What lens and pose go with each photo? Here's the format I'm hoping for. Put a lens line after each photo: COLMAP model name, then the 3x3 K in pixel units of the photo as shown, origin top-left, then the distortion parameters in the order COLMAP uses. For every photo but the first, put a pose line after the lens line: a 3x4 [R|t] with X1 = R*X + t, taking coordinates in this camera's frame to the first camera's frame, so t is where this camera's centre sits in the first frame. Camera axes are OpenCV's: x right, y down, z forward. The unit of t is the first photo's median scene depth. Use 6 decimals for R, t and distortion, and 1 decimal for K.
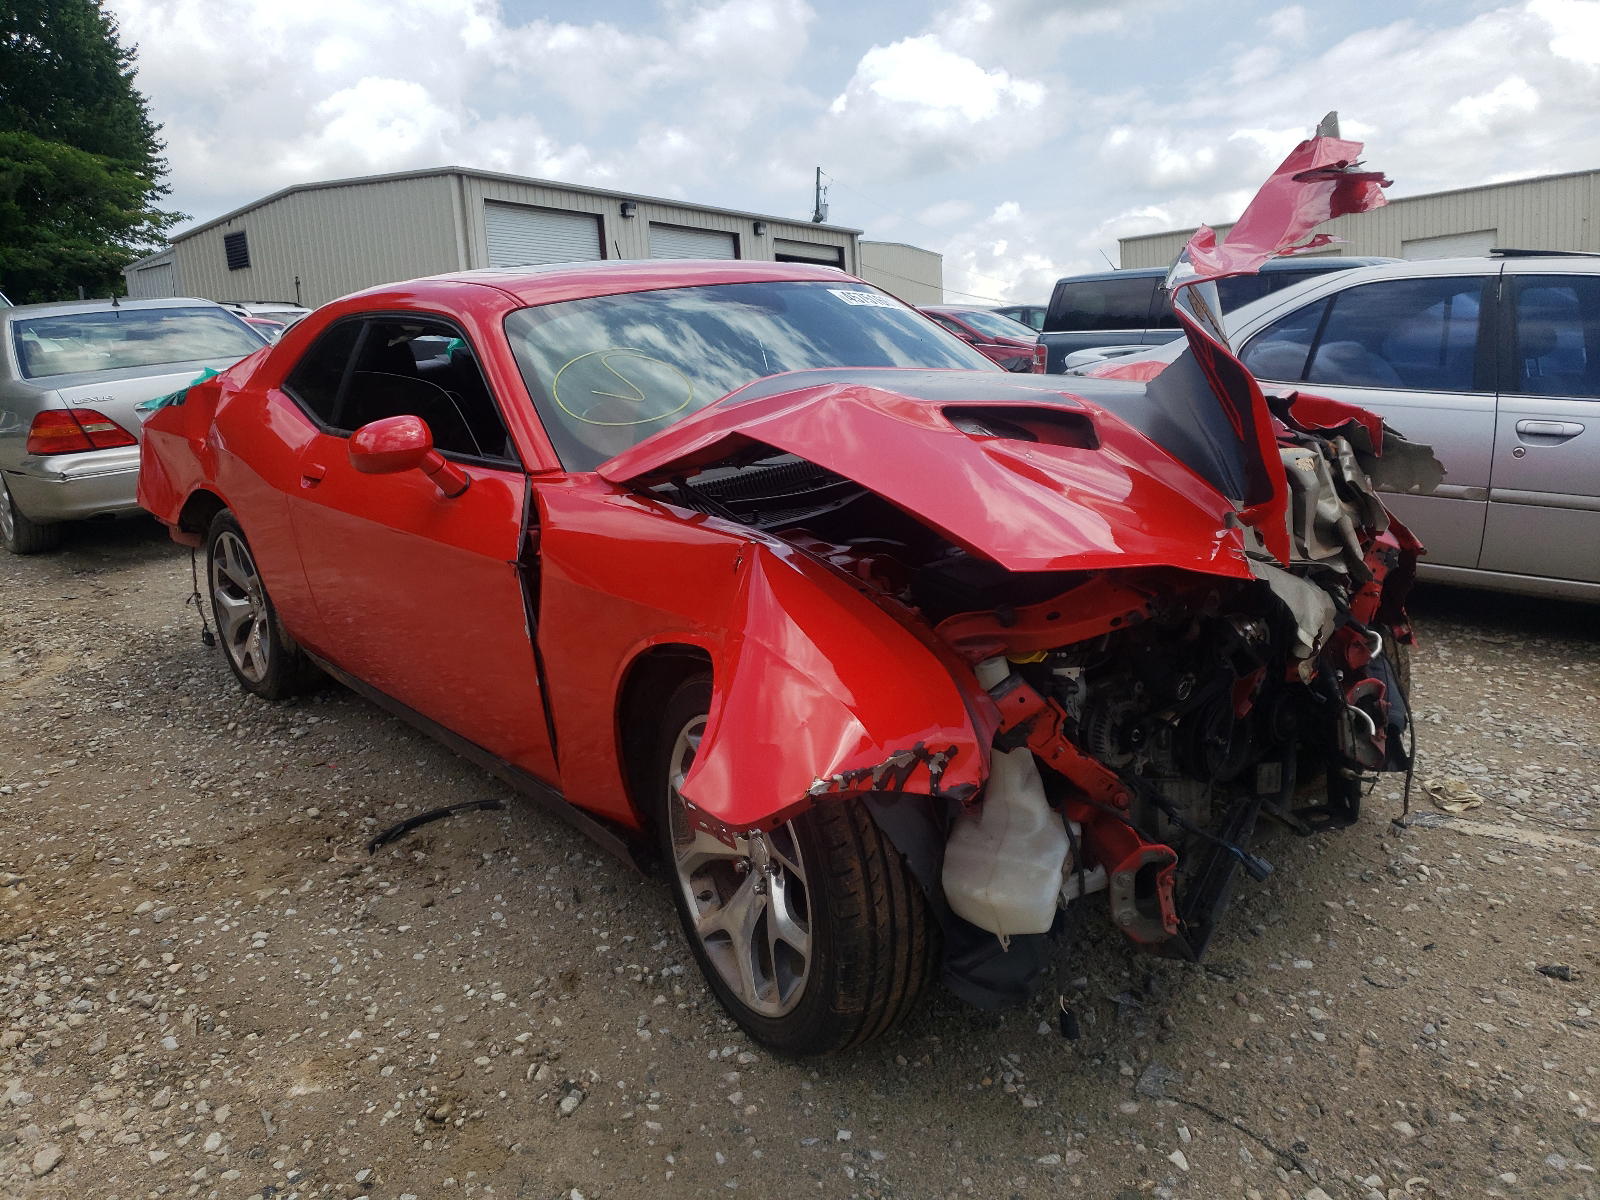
lens RADIAL K [[1321.0, 0, 800.0], [0, 1321.0, 569.6], [0, 0, 1]] dist [-0.009550, 0.054337]
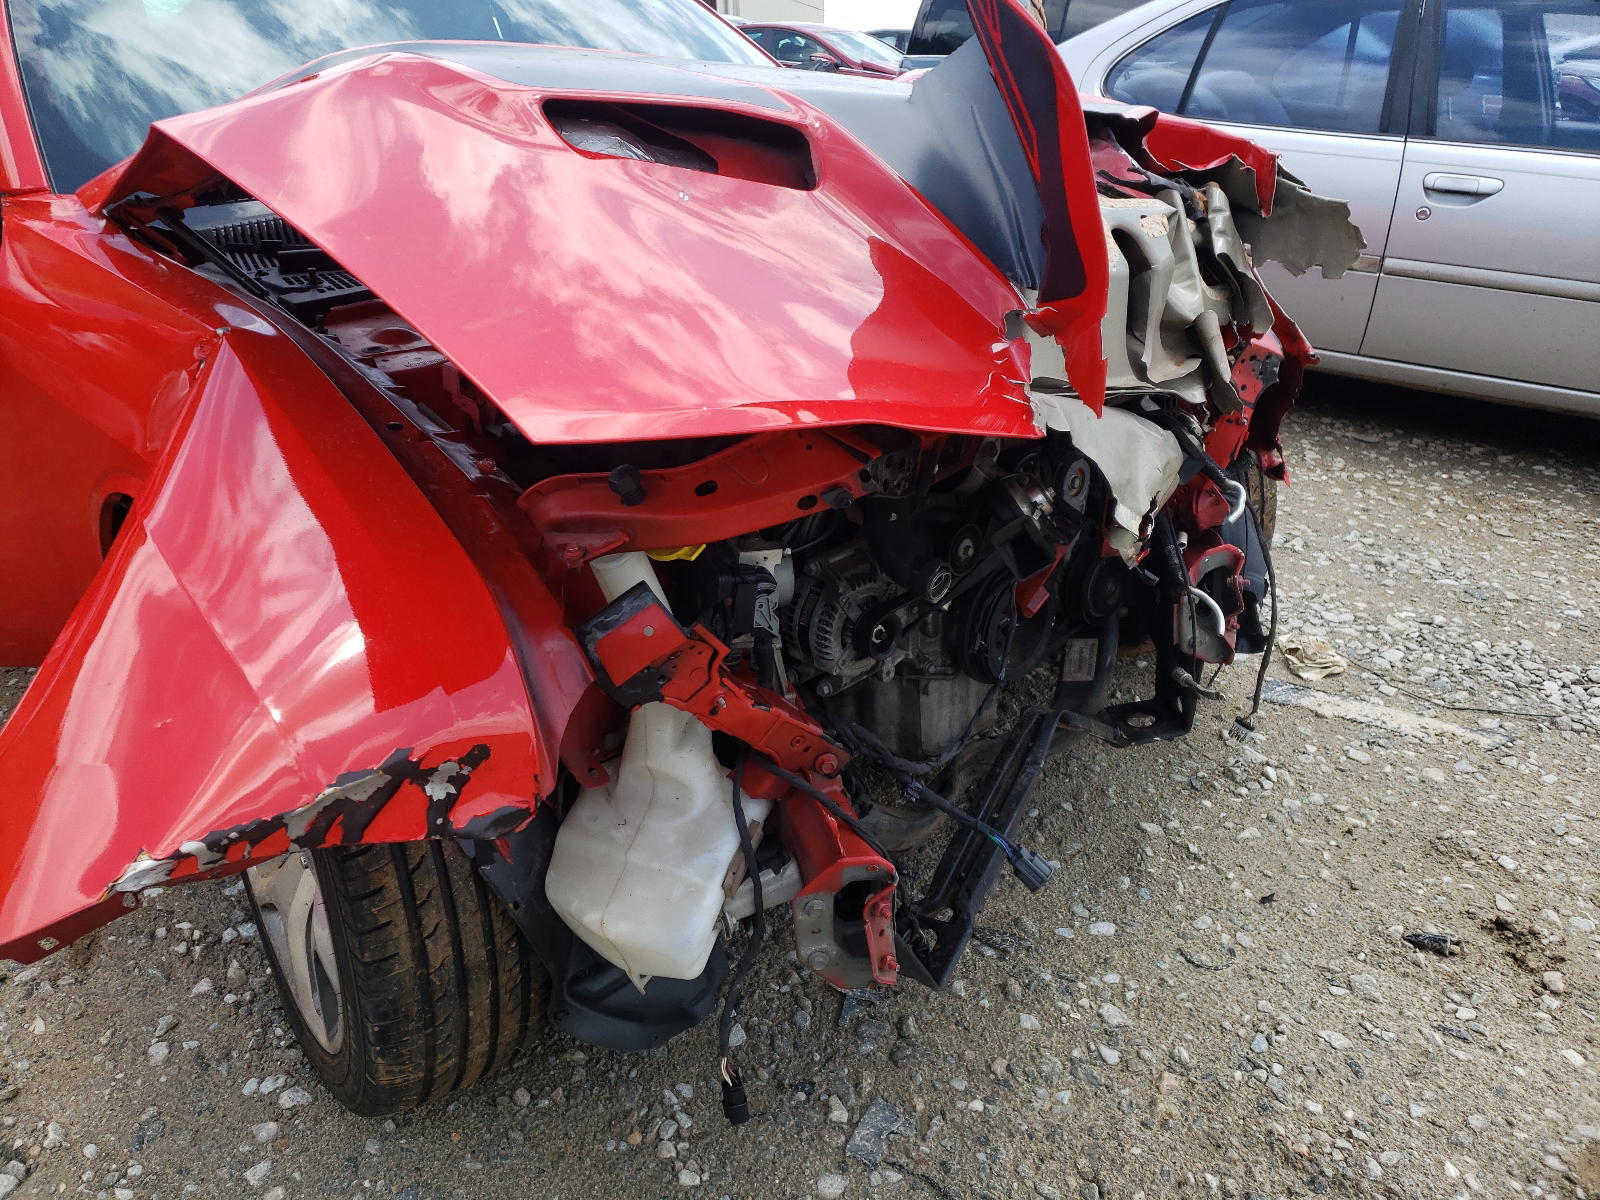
lens RADIAL K [[1321.0, 0, 800.0], [0, 1321.0, 569.6], [0, 0, 1]] dist [-0.009550, 0.054337]
pose [[0.995207, 0.007645, 0.097490, 0.147699], [-0.026175, 0.981389, 0.190239, -0.033096], [-0.094221, -0.191879, 0.976885, 0.354504]]
